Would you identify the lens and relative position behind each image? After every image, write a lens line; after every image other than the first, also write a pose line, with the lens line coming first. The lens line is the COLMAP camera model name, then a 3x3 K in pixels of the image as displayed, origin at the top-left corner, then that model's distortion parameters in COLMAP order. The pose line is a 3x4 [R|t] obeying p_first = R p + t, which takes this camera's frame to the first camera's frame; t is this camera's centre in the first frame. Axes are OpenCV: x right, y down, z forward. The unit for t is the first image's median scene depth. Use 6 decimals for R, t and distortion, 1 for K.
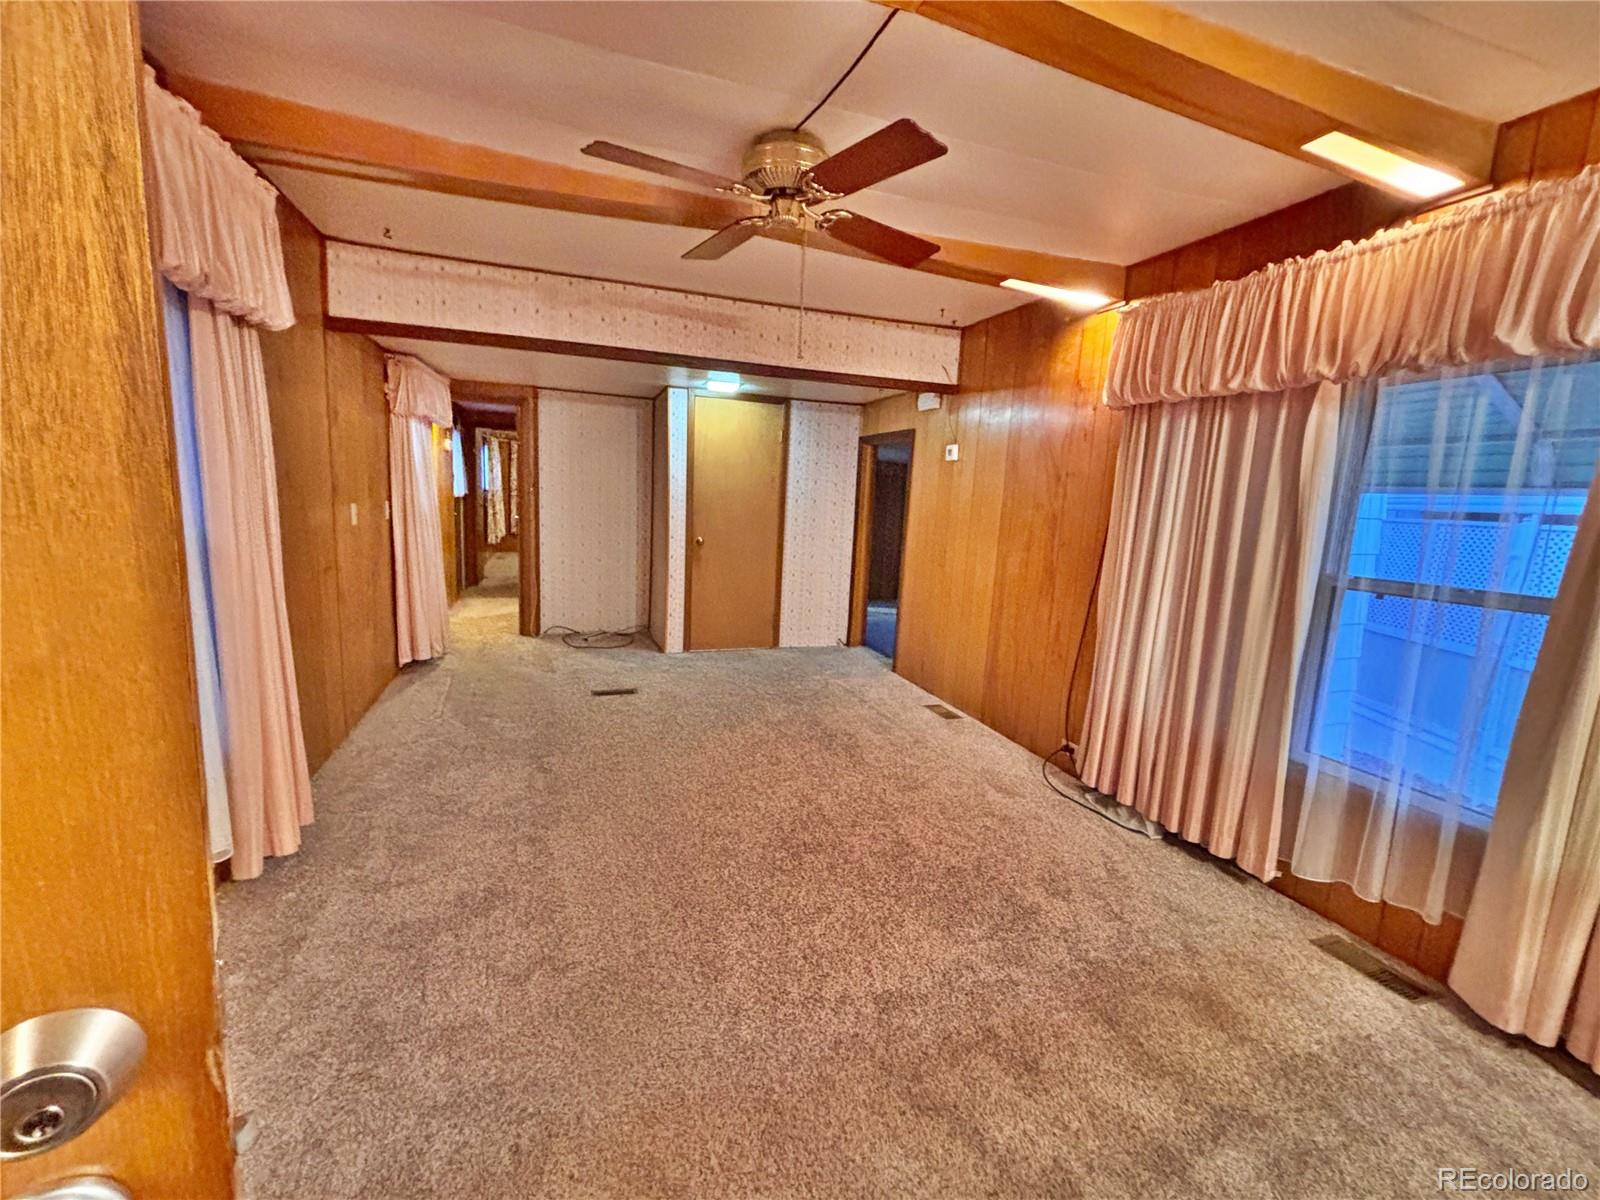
lens RADIAL K [[668.3, 0, 808.4], [0, 668.3, 600.6], [0, 0, 1]] dist [-0.000757, -0.000621]
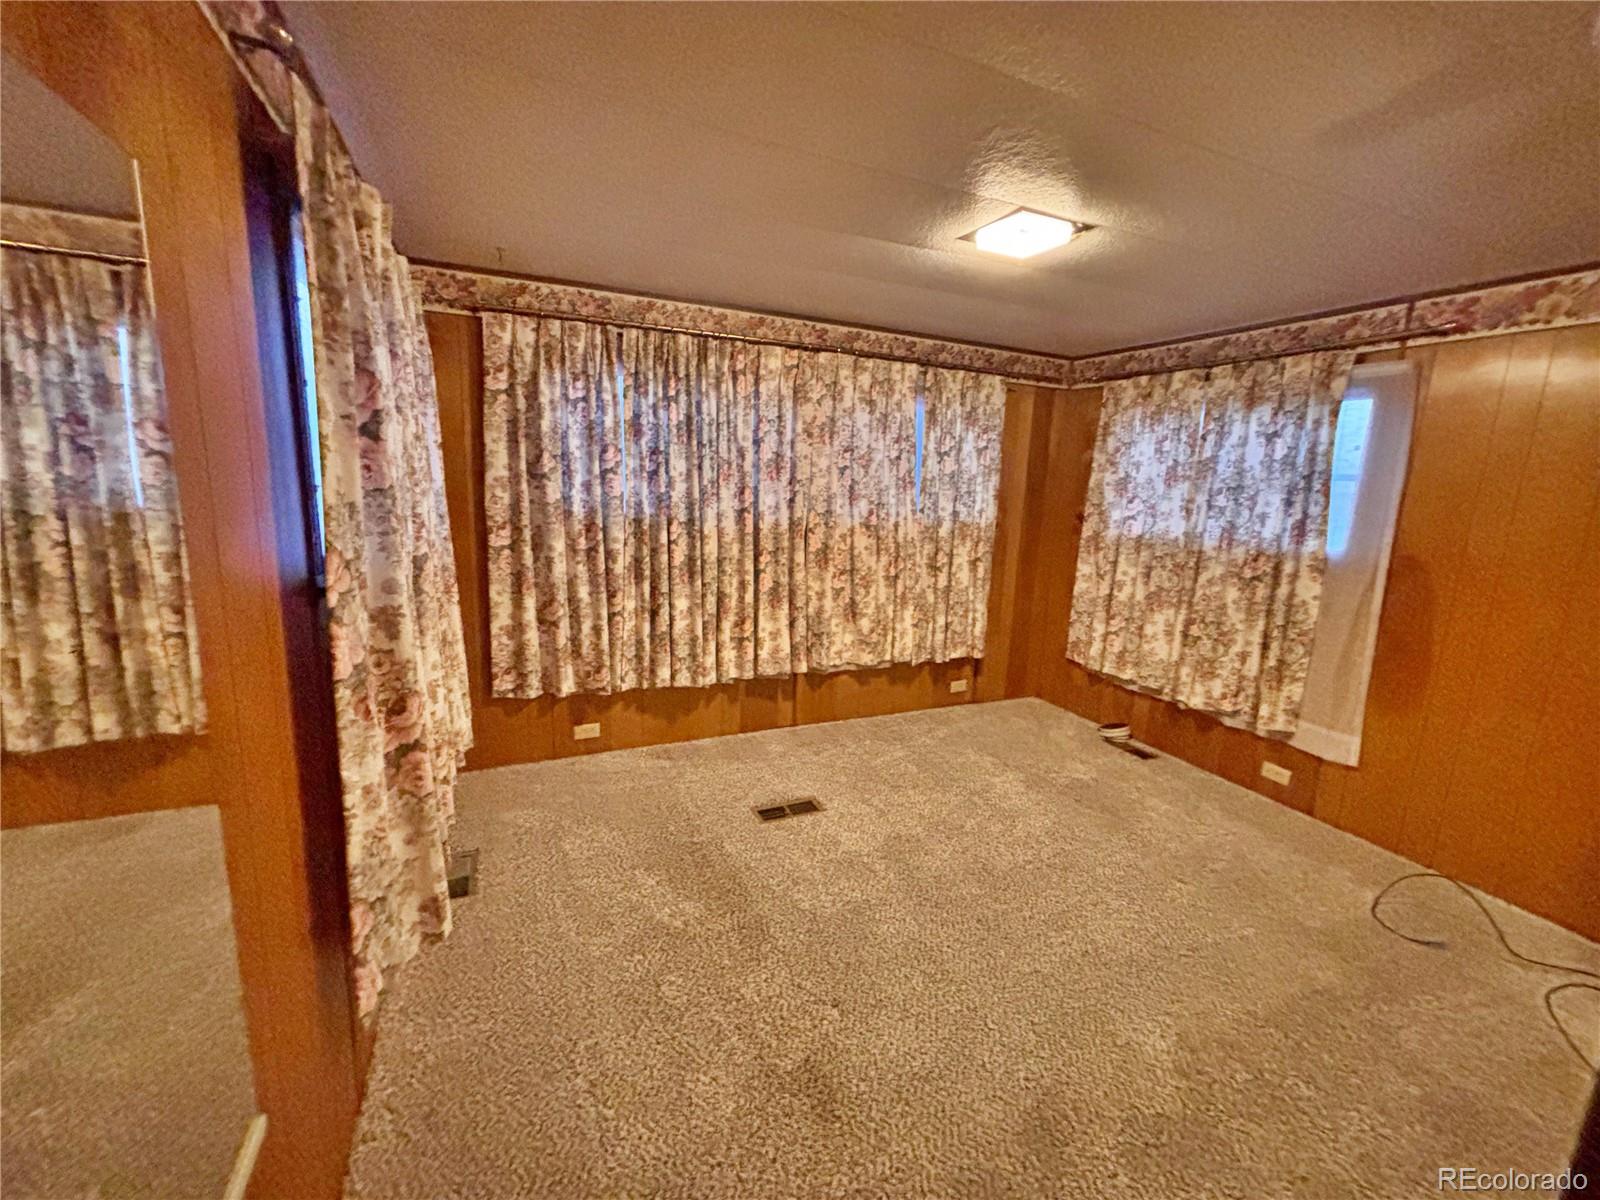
lens RADIAL K [[652.6, 0, 810.8], [0, 652.6, 596.8], [0, 0, 1]] dist [0.012213, -0.000301]
pose [[0.996579, -0.025820, 0.078503, -0.555273], [0.024196, 0.999474, 0.021578, -0.226759], [-0.079019, -0.019605, 0.996680, 1.204649]]
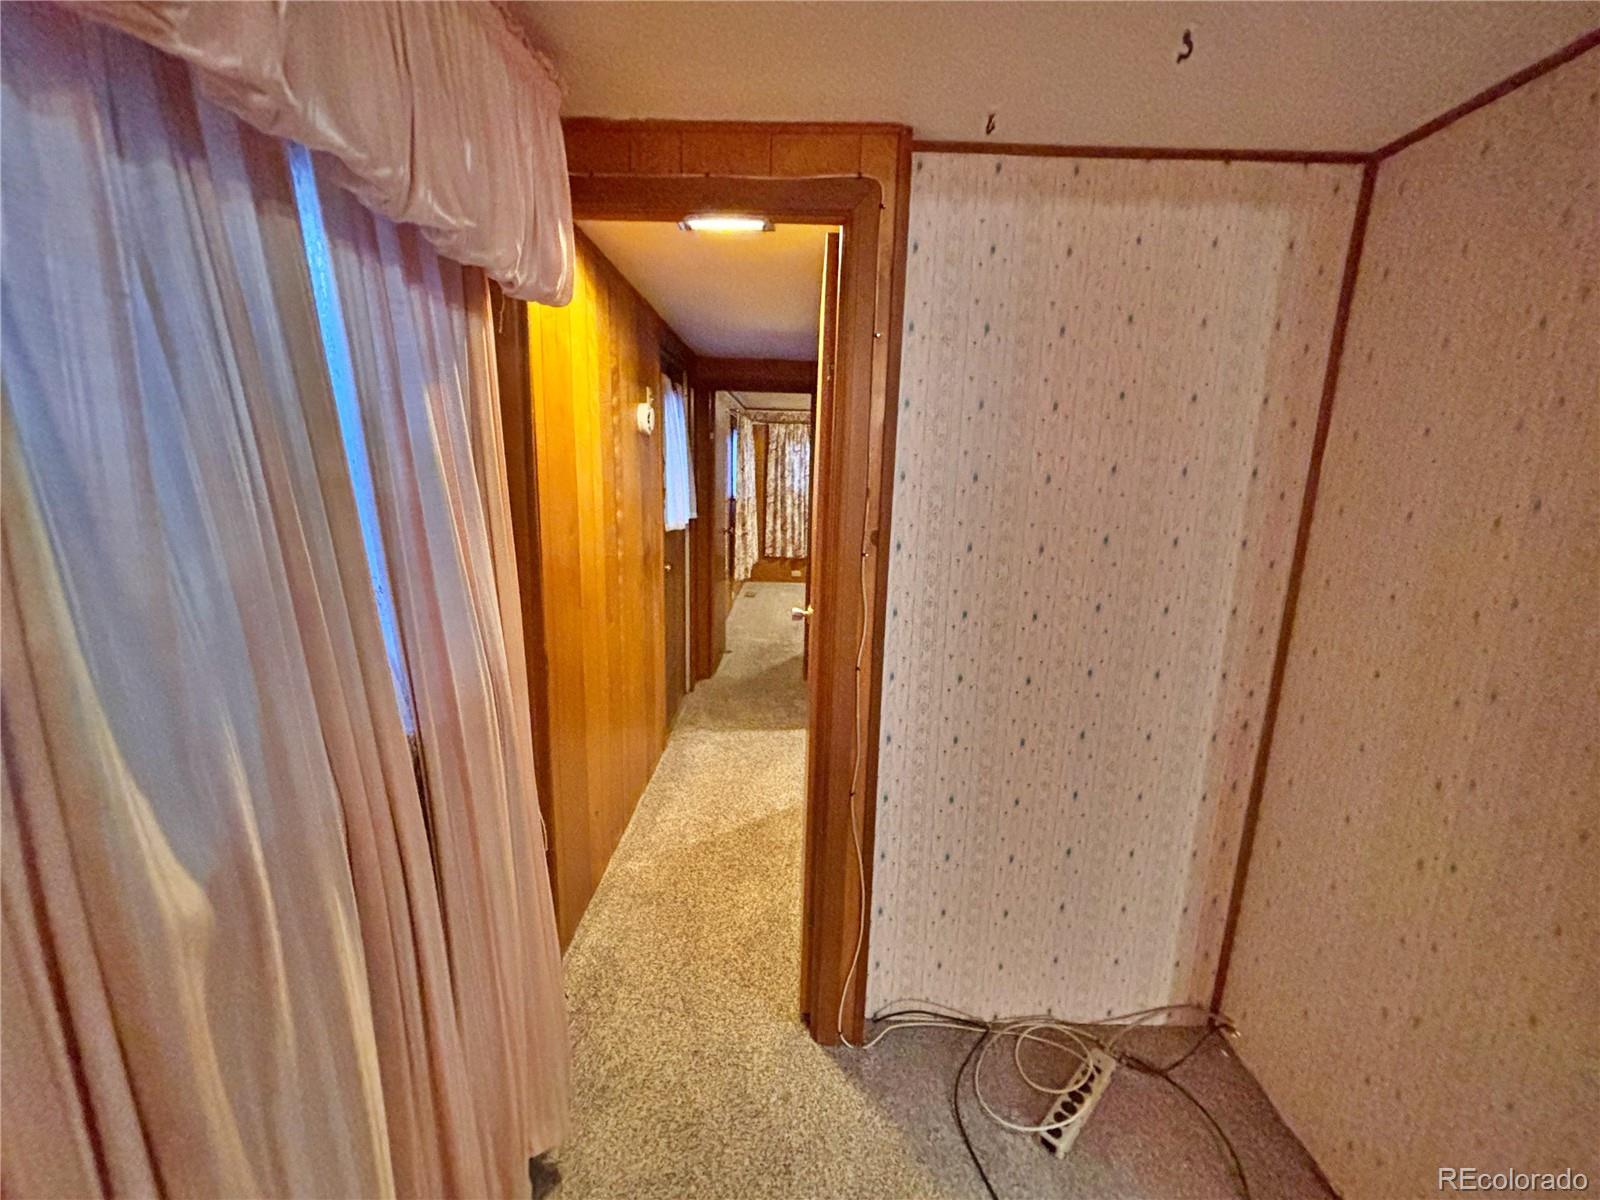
lens RADIAL K [[652.6, 0, 810.8], [0, 652.6, 596.8], [0, 0, 1]] dist [0.012213, -0.000301]
pose [[0.943276, 0.037628, -0.329872, -0.270034], [-0.031821, 0.999229, 0.022989, -0.119992], [0.330482, -0.011188, 0.943746, 0.577872]]
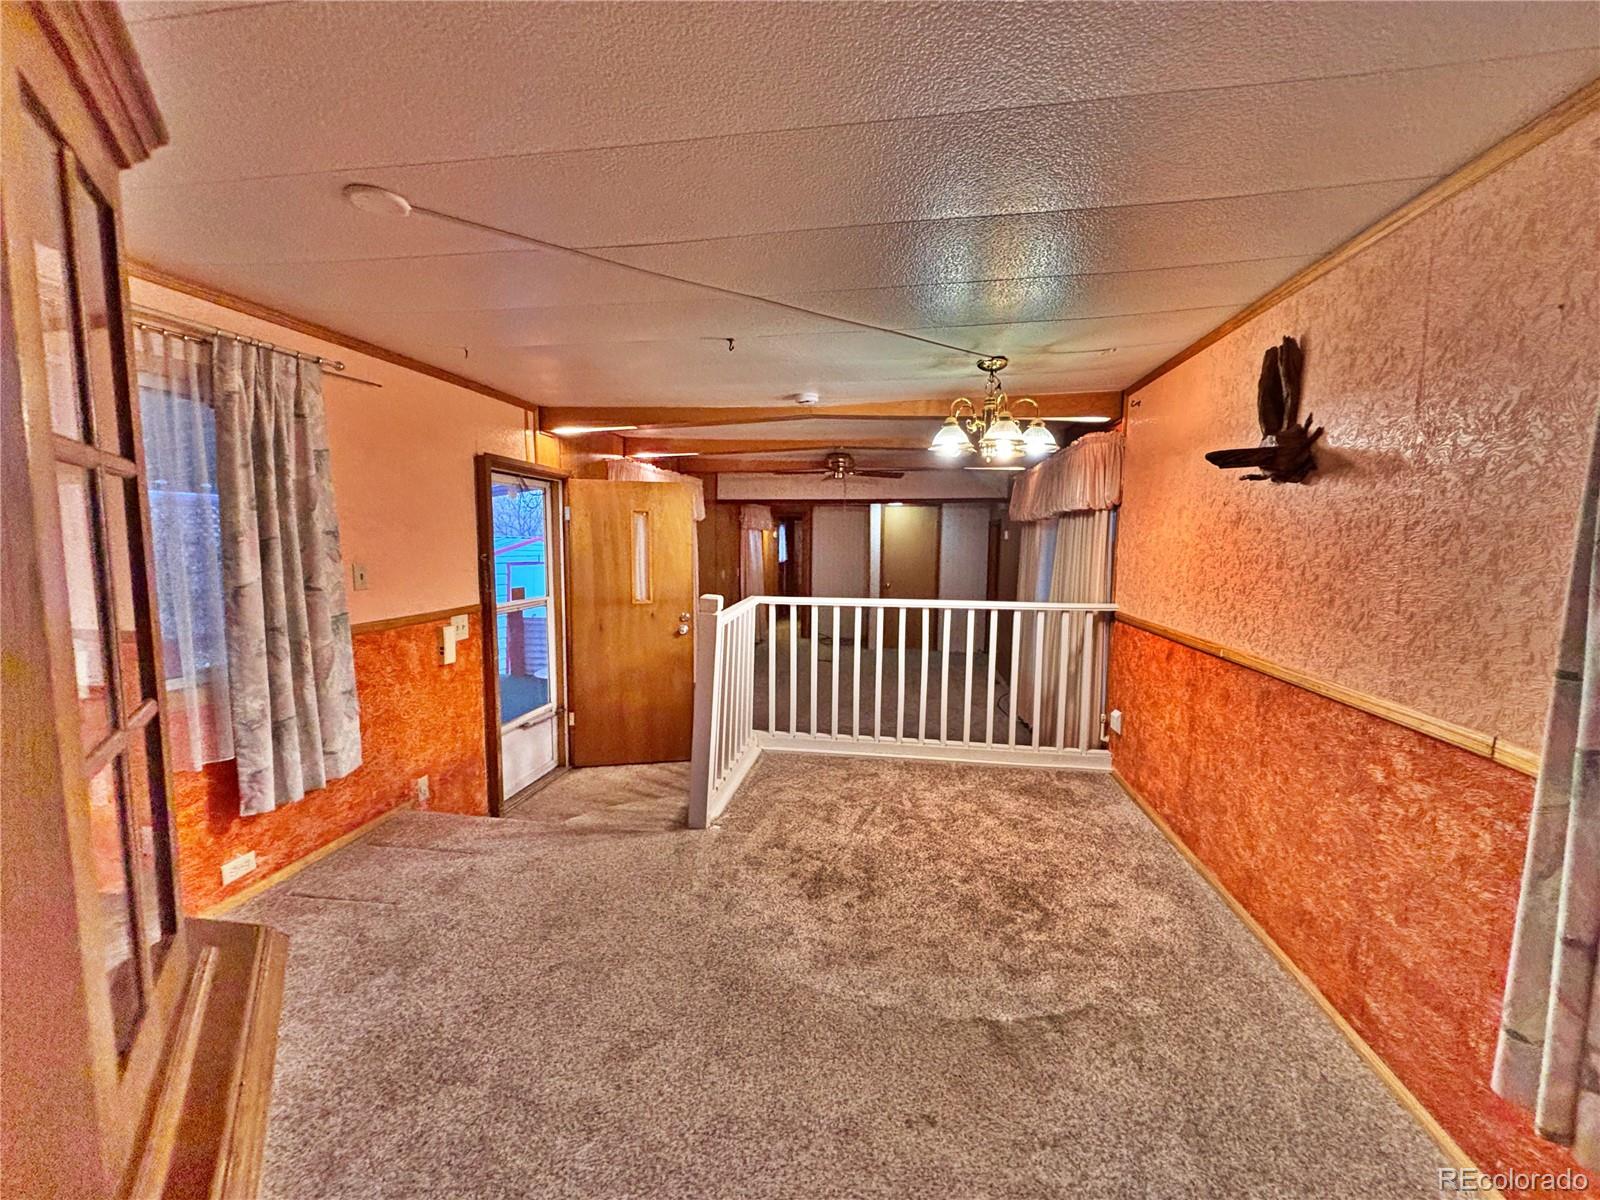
lens RADIAL K [[652.6, 0, 810.8], [0, 652.6, 596.8], [0, 0, 1]] dist [0.012213, -0.000301]
pose [[0.877380, 0.006950, -0.479745, 0.362014], [-0.044013, 0.996845, -0.066054, 0.046193], [0.477772, 0.079069, 0.874918, -0.449938]]
